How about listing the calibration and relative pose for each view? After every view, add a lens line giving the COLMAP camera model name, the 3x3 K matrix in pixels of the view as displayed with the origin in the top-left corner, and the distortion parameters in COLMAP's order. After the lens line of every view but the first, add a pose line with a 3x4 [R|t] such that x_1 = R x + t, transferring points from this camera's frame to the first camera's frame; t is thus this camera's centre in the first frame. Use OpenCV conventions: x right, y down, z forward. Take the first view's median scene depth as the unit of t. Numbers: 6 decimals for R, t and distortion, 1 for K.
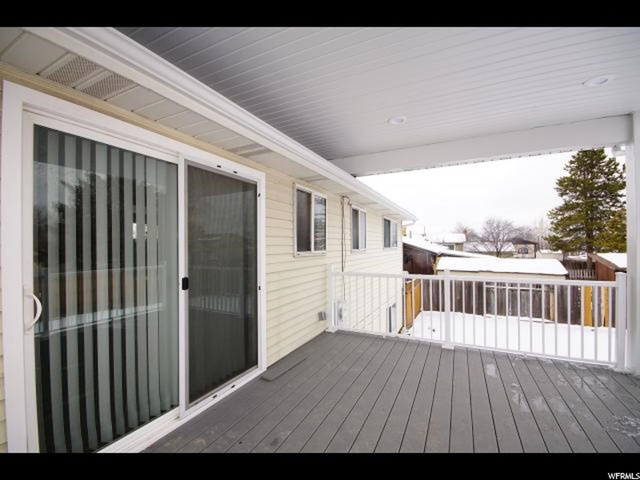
lens RADIAL K [[279.2, 0, 319.7], [0, 279.2, 245.7], [0, 0, 1]] dist [-0.009772, -0.001363]
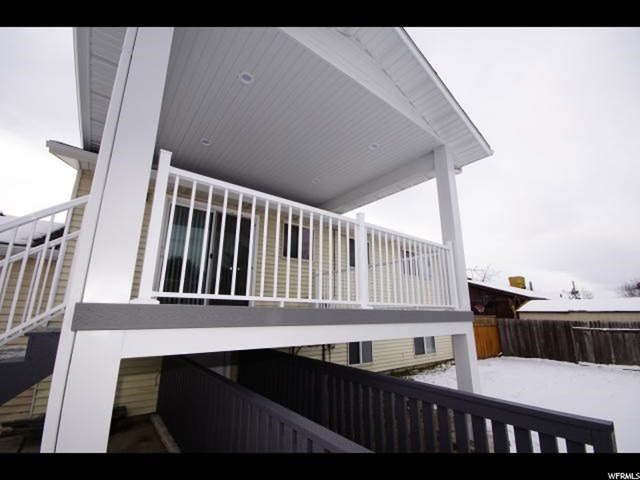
lens RADIAL K [[279.2, 0, 320.7], [0, 279.2, 243.5], [0, 0, 1]] dist [-0.009772, -0.001363]
pose [[0.905680, -0.090674, -0.414152, 0.260025], [-0.013649, 0.970119, -0.242246, 0.111005], [0.423742, 0.225050, 0.877380, -0.150863]]
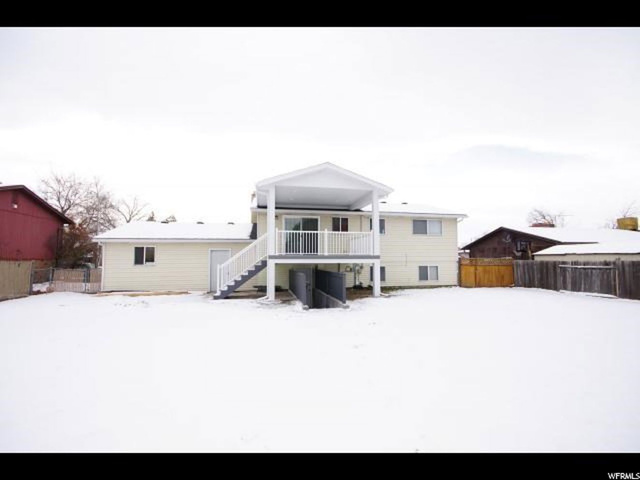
lens RADIAL K [[279.2, 0, 319.8], [0, 279.2, 244.2], [0, 0, 1]] dist [-0.009772, -0.001363]
pose [[0.617359, -0.041107, -0.785607, 0.885567], [-0.001144, 0.998586, -0.053151, 0.118651], [0.786681, 0.033712, 0.616439, -0.491291]]
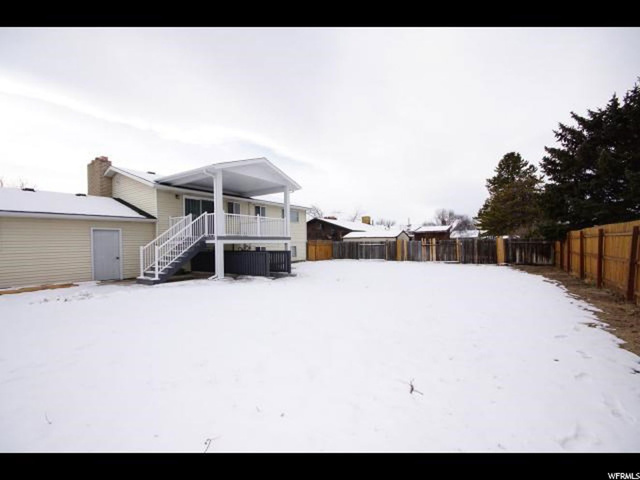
lens RADIAL K [[279.2, 0, 320.8], [0, 279.2, 243.2], [0, 0, 1]] dist [-0.009772, -0.001363]
pose [[0.993707, -0.006355, -0.111835, 0.544030], [0.006722, 0.999973, 0.002906, 0.129433], [0.111813, -0.003640, 0.993723, -0.940610]]
